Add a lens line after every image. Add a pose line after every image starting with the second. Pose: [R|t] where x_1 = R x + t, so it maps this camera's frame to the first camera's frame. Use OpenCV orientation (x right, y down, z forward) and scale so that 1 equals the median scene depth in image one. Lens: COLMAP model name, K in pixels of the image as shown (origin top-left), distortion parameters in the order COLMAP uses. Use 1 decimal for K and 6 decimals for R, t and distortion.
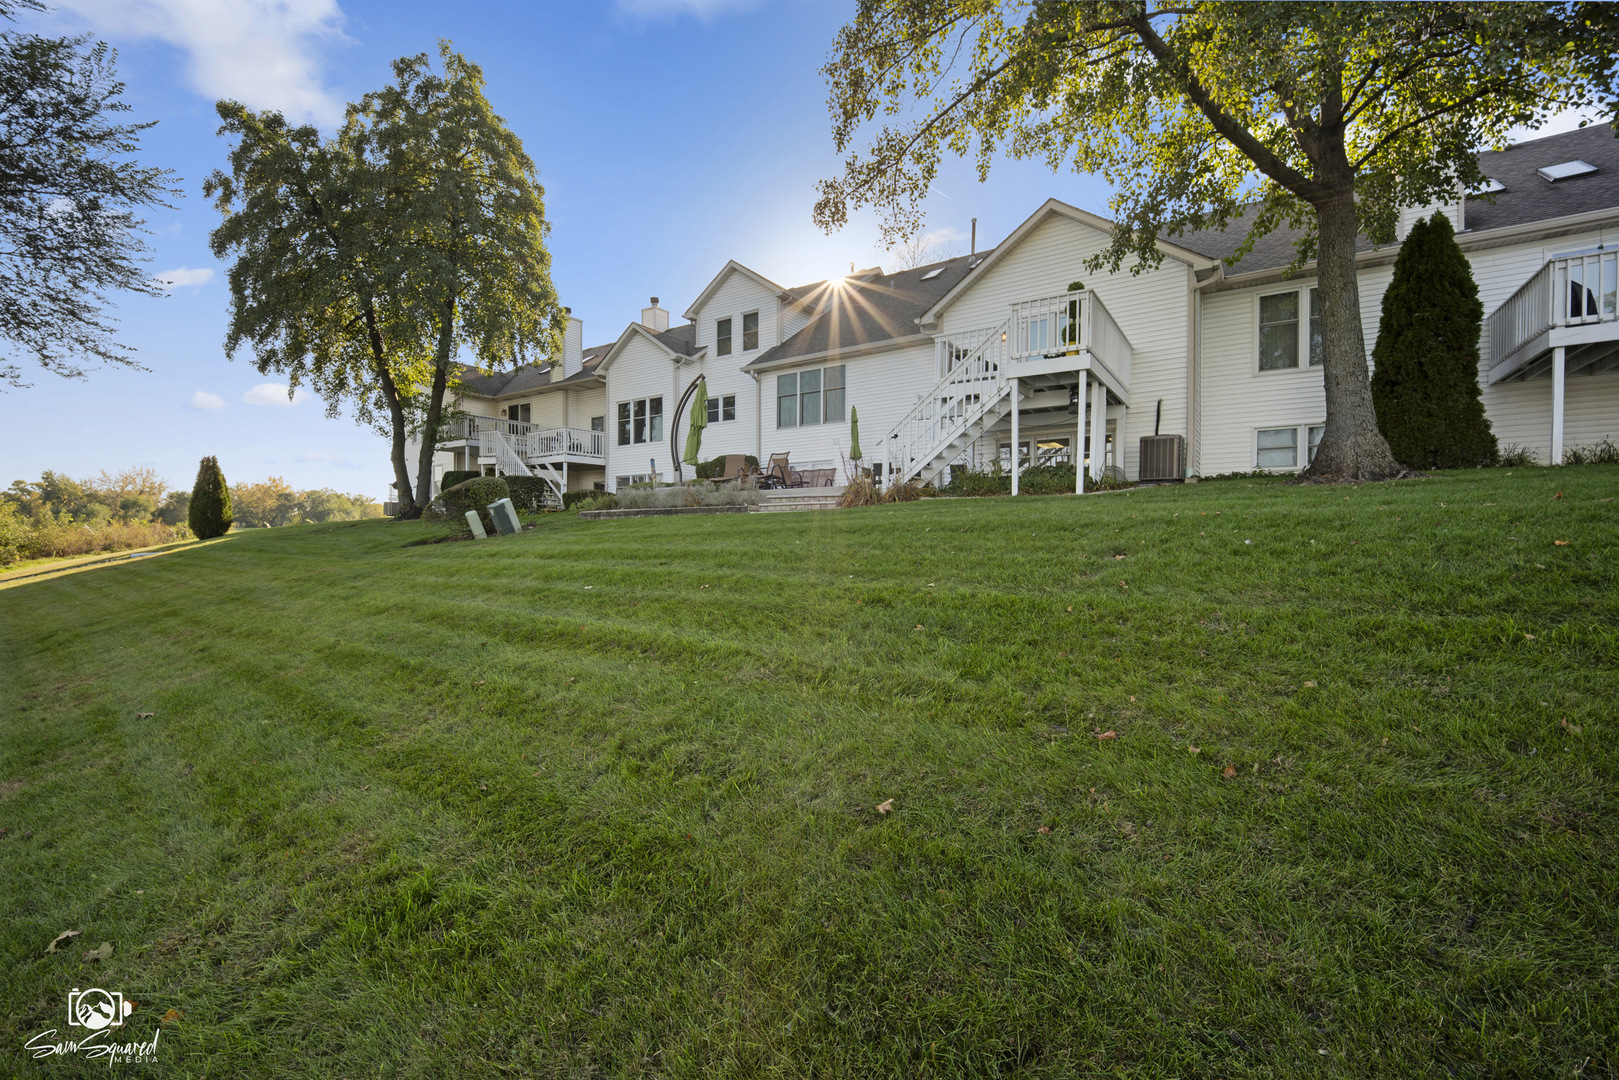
lens RADIAL K [[681.0, 0, 815.9], [0, 681.0, 538.8], [0, 0, 1]] dist [0.019377, -0.022831]
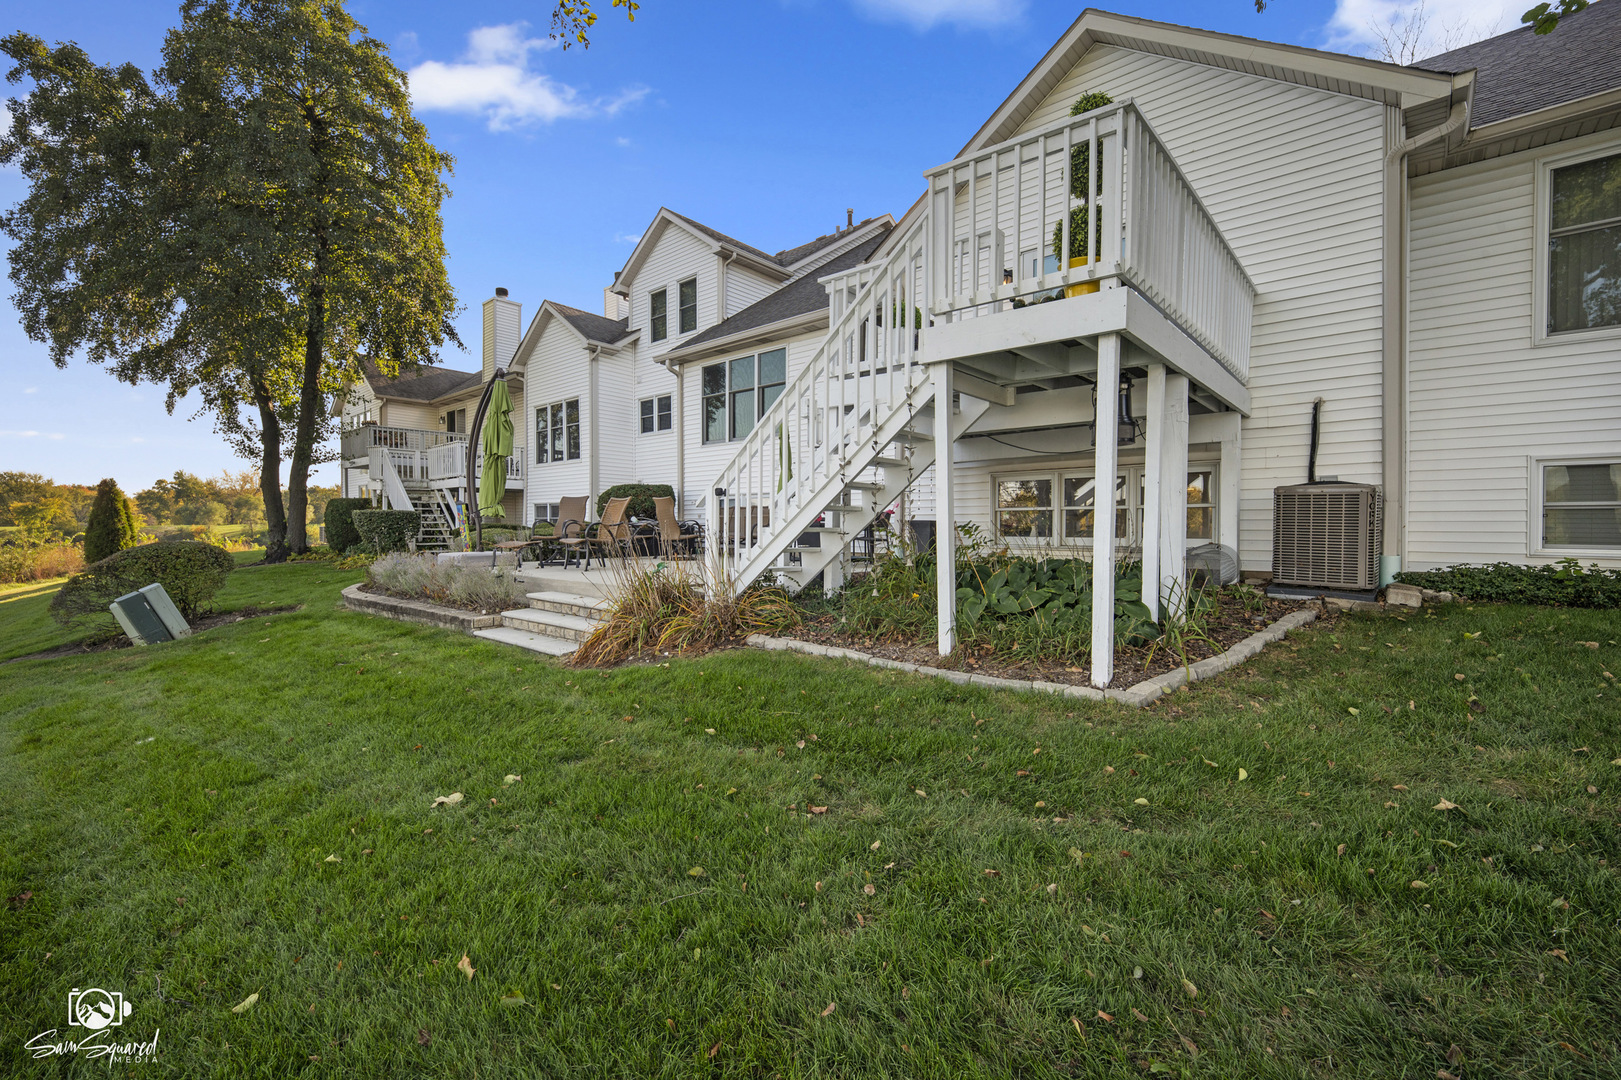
lens RADIAL K [[672.6, 0, 842.0], [0, 672.6, 525.0], [0, 0, 1]] dist [-0.010110, -0.000308]
pose [[0.992859, 0.002108, -0.119276, 0.233292], [-0.002144, 0.999998, -0.000172, -0.116666], [0.119275, 0.000427, 0.992861, 0.503654]]
